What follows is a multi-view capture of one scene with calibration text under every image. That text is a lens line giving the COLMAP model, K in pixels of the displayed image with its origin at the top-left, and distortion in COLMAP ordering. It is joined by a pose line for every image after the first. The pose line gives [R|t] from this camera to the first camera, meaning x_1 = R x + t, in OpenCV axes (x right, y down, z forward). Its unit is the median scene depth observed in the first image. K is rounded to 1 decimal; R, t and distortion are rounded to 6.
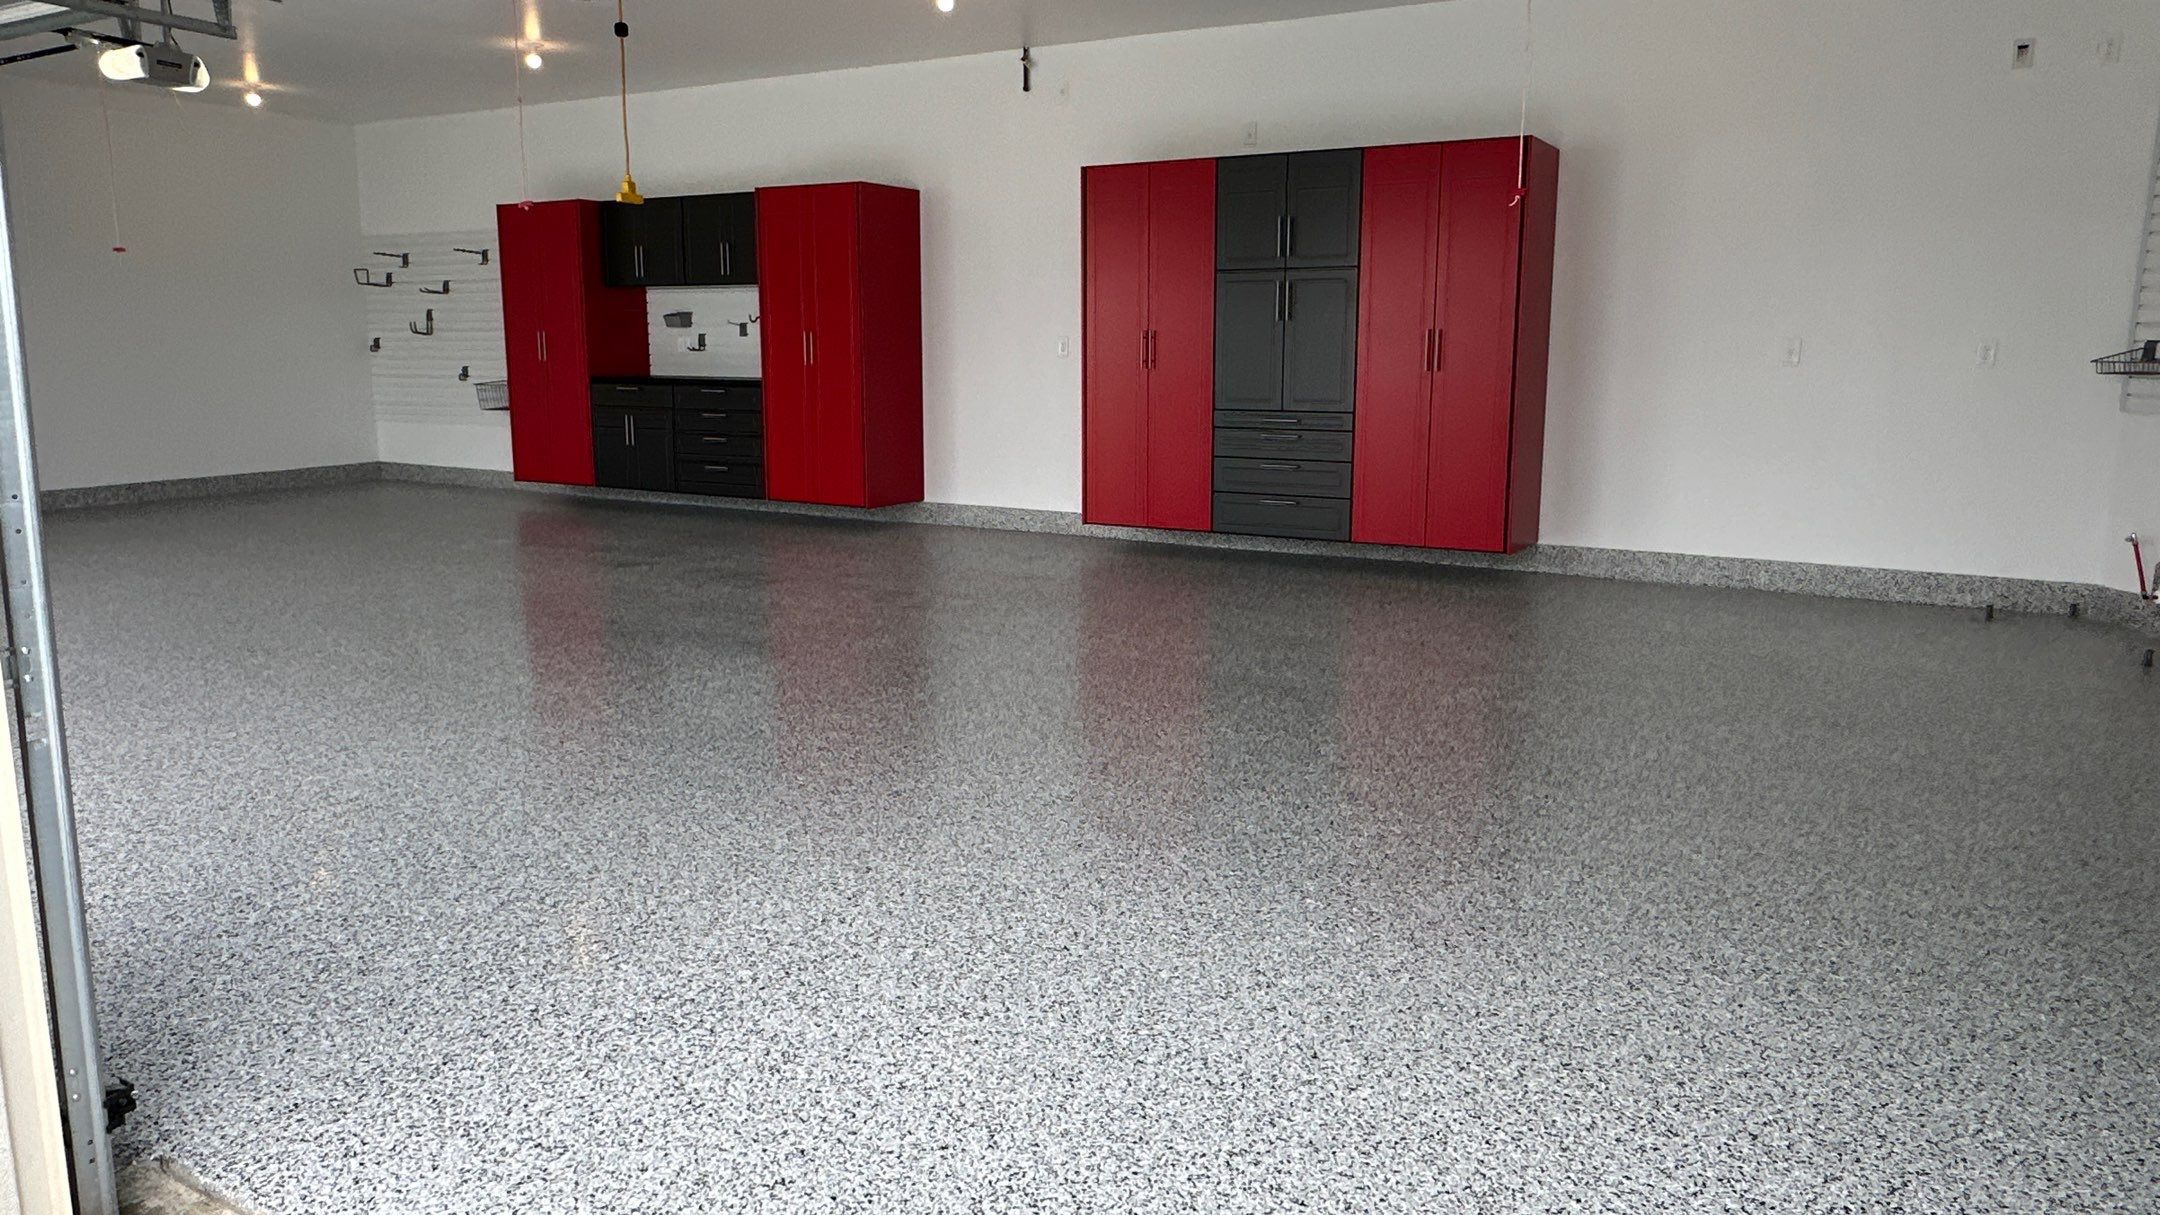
lens RADIAL K [[1441.5, 0, 1083.8], [0, 1441.5, 608.6], [0, 0, 1]] dist [-0.005418, 0.003417]
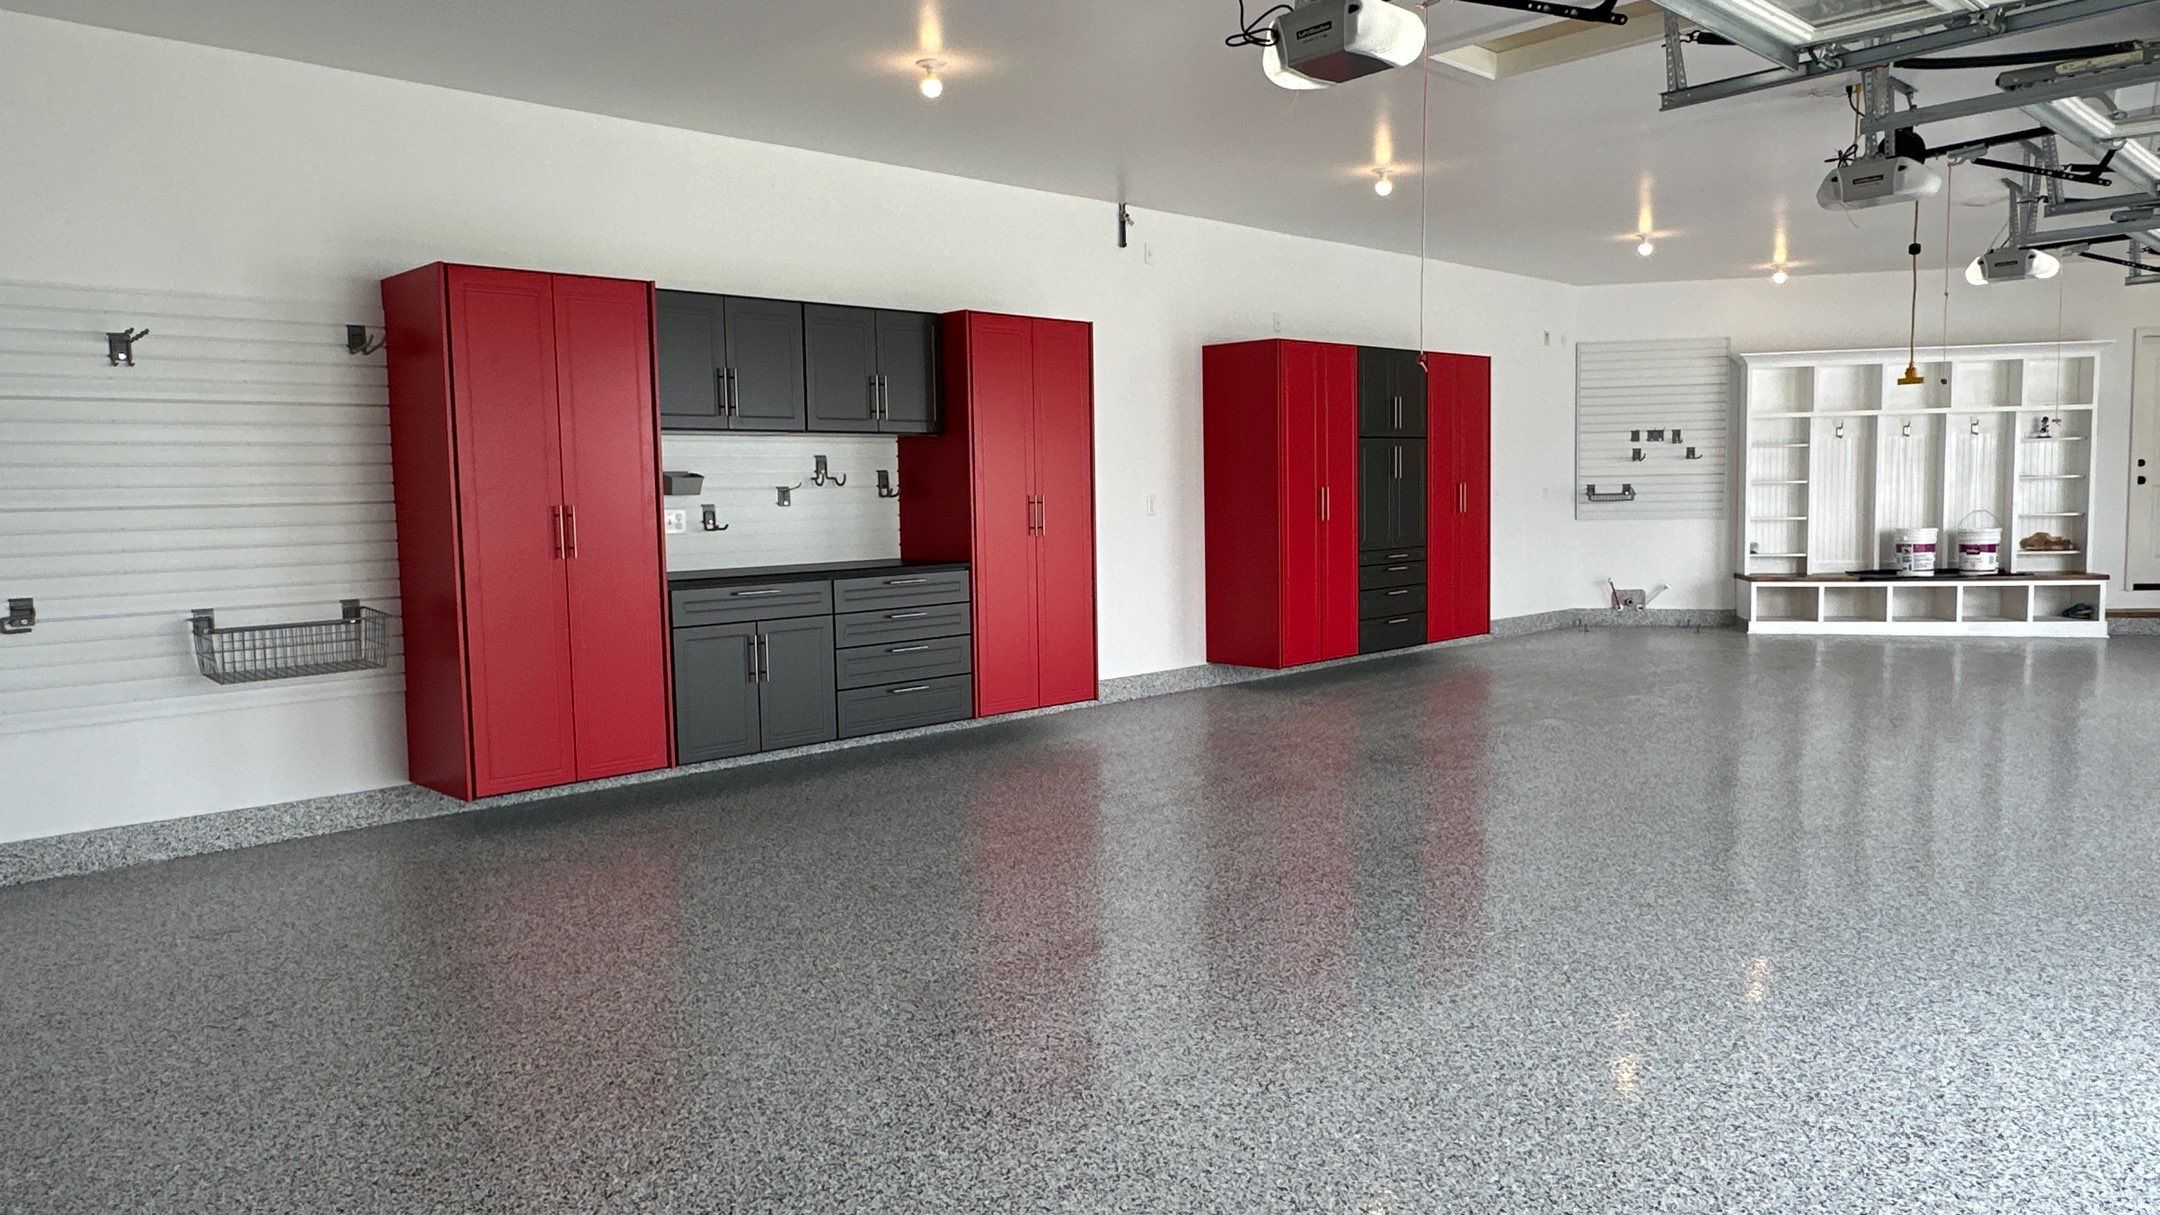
lens RADIAL K [[1441.5, 0, 1087.3], [0, 1441.5, 611.9], [0, 0, 1]] dist [-0.005418, 0.003417]
pose [[0.270548, -0.093658, 0.958140, -1.124442], [0.193887, 0.980164, 0.041063, -0.183363], [-0.942980, 0.174662, 0.283341, 0.890423]]
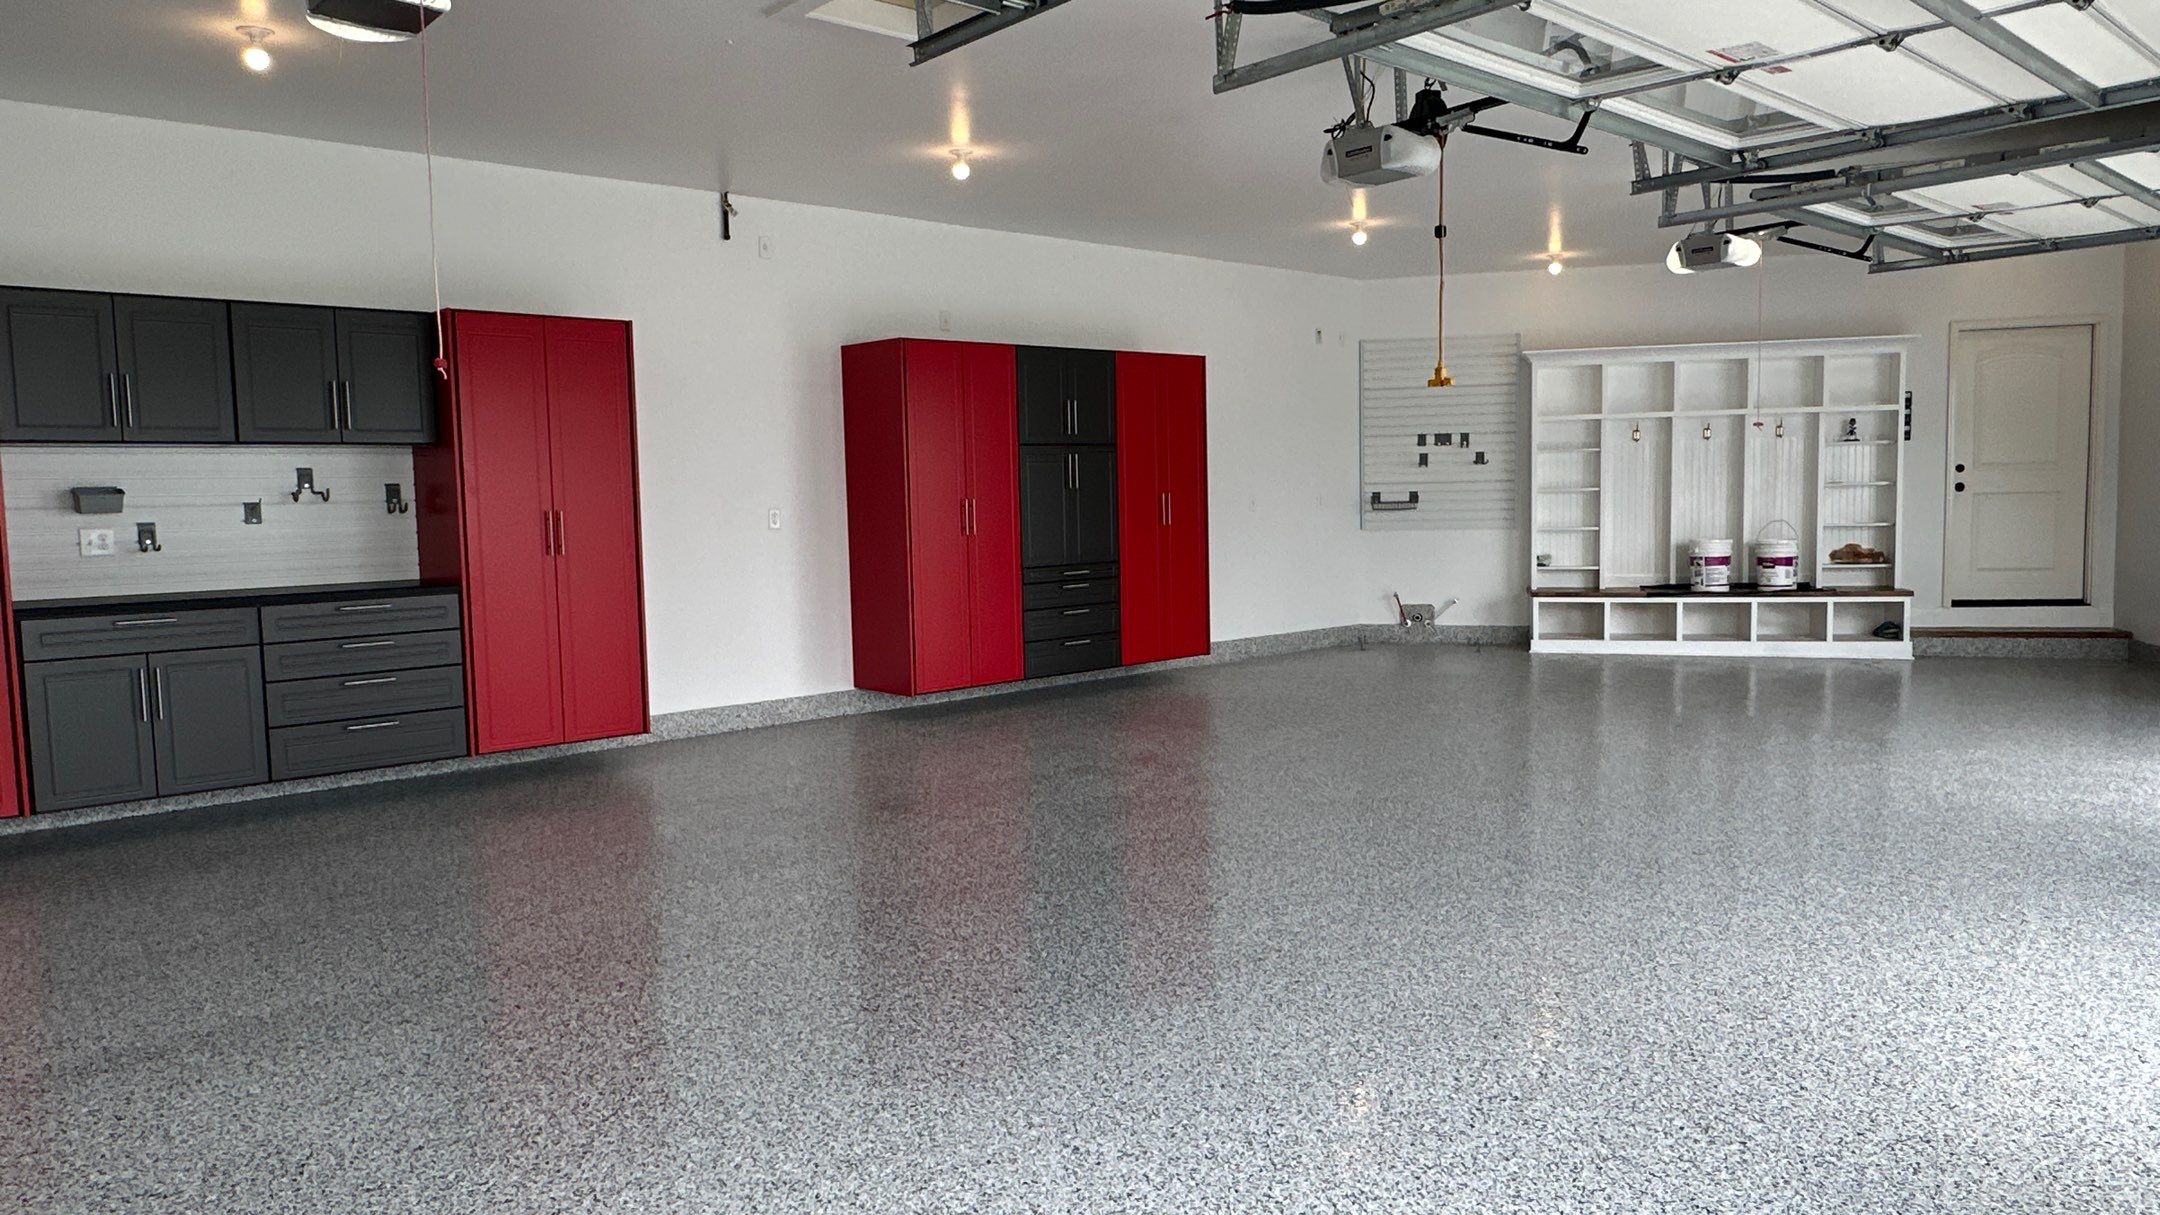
lens RADIAL K [[1441.5, 0, 1084.1], [0, 1441.5, 609.8], [0, 0, 1]] dist [-0.005418, 0.003417]
pose [[0.306741, -0.091572, 0.947378, -0.946518], [0.193572, 0.980561, 0.032105, -0.134326], [-0.931901, 0.173538, 0.318504, 0.616802]]
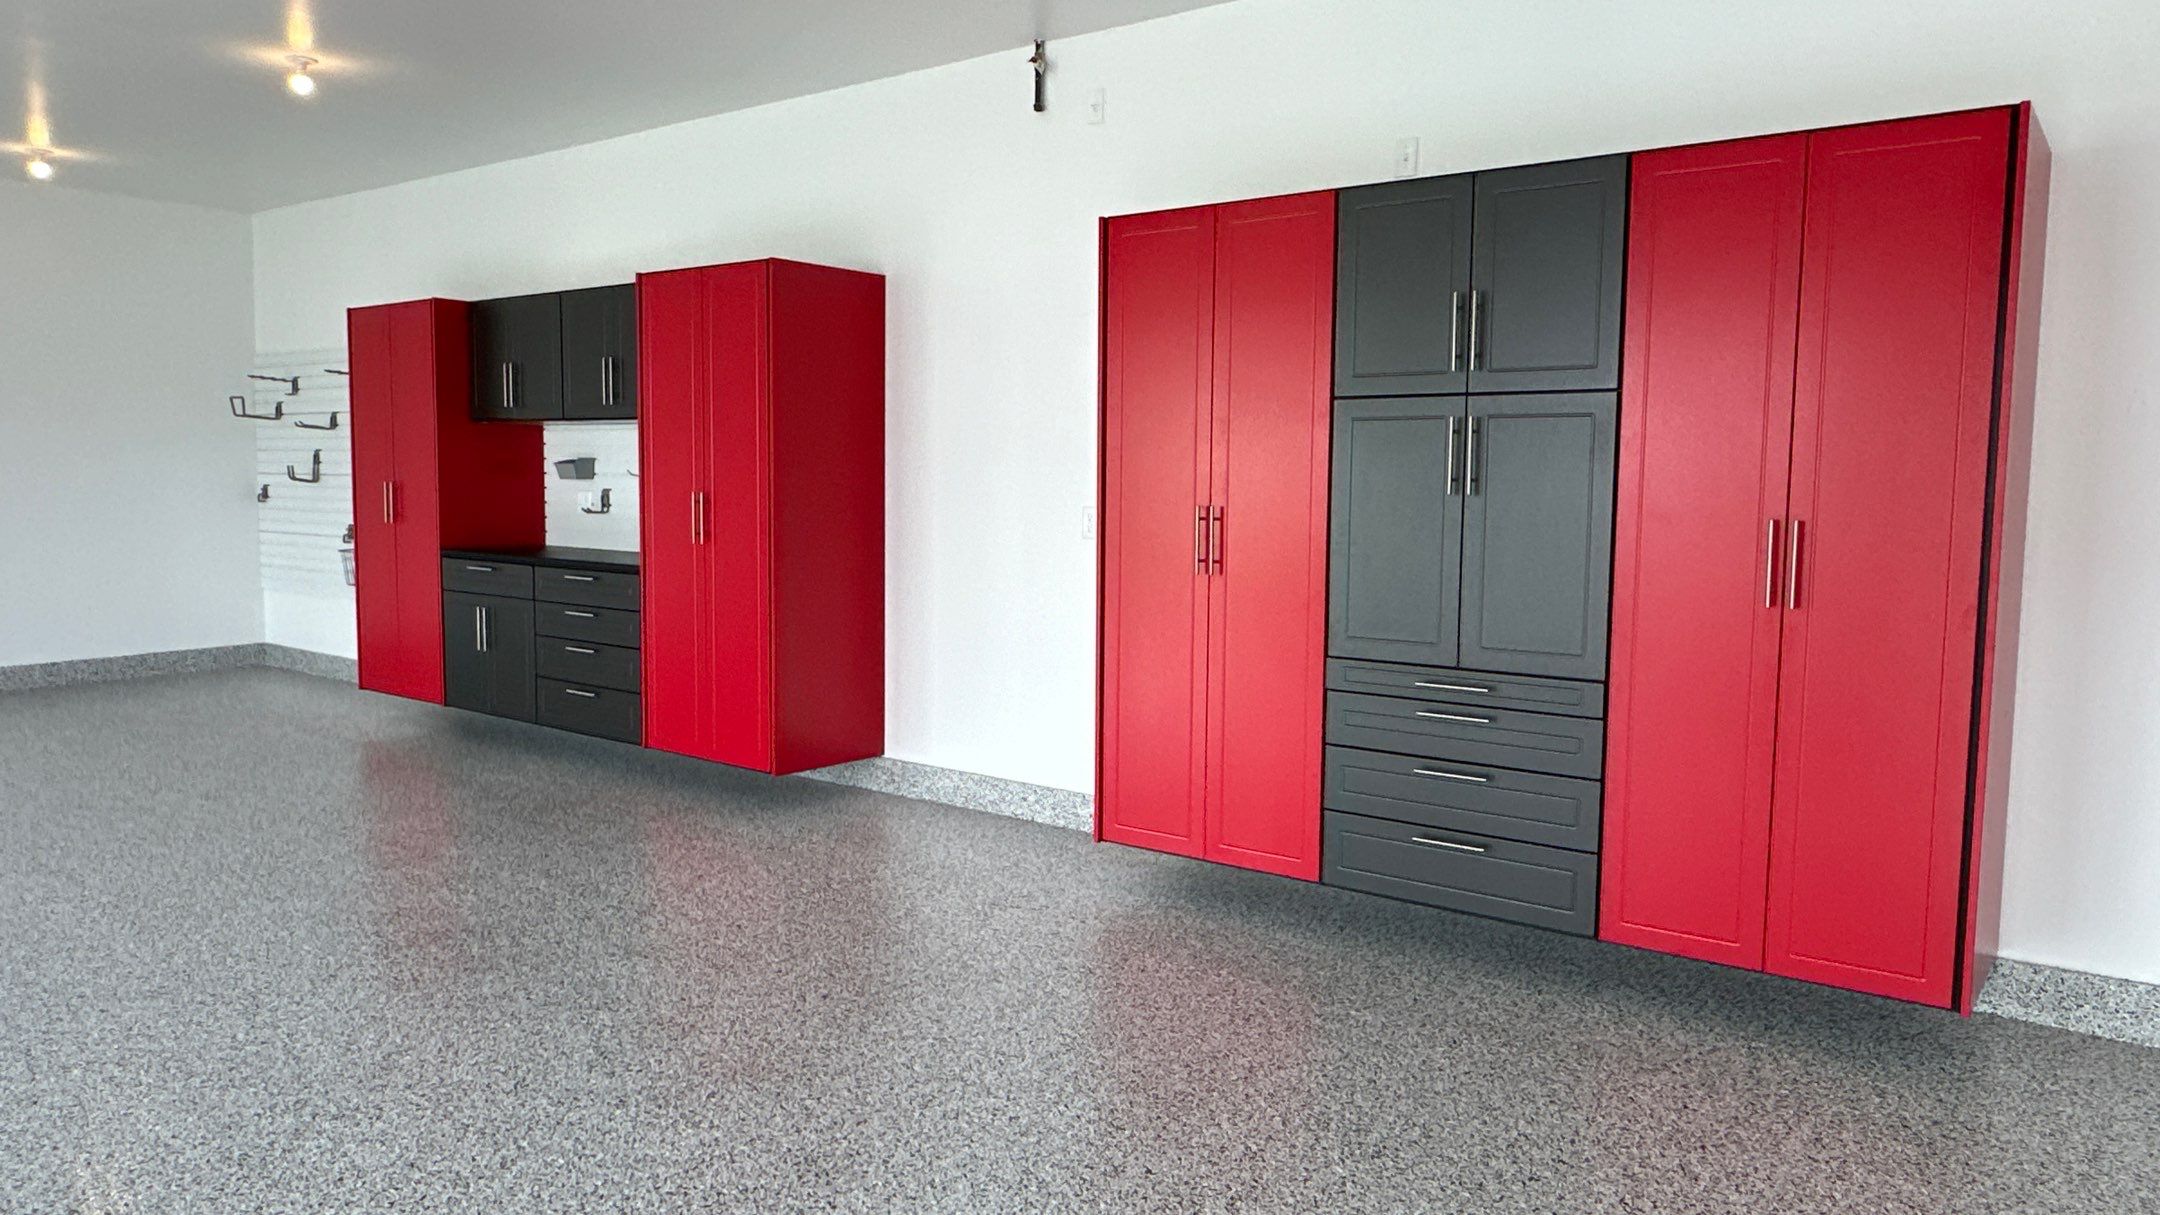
lens RADIAL K [[1441.5, 0, 1081.3], [0, 1441.5, 613.0], [0, 0, 1]] dist [-0.005418, 0.003417]
pose [[0.991388, 0.021809, -0.129127, 0.069568], [-0.033026, 0.995801, -0.085374, -0.106694], [0.126723, 0.088904, 0.987946, 0.468148]]
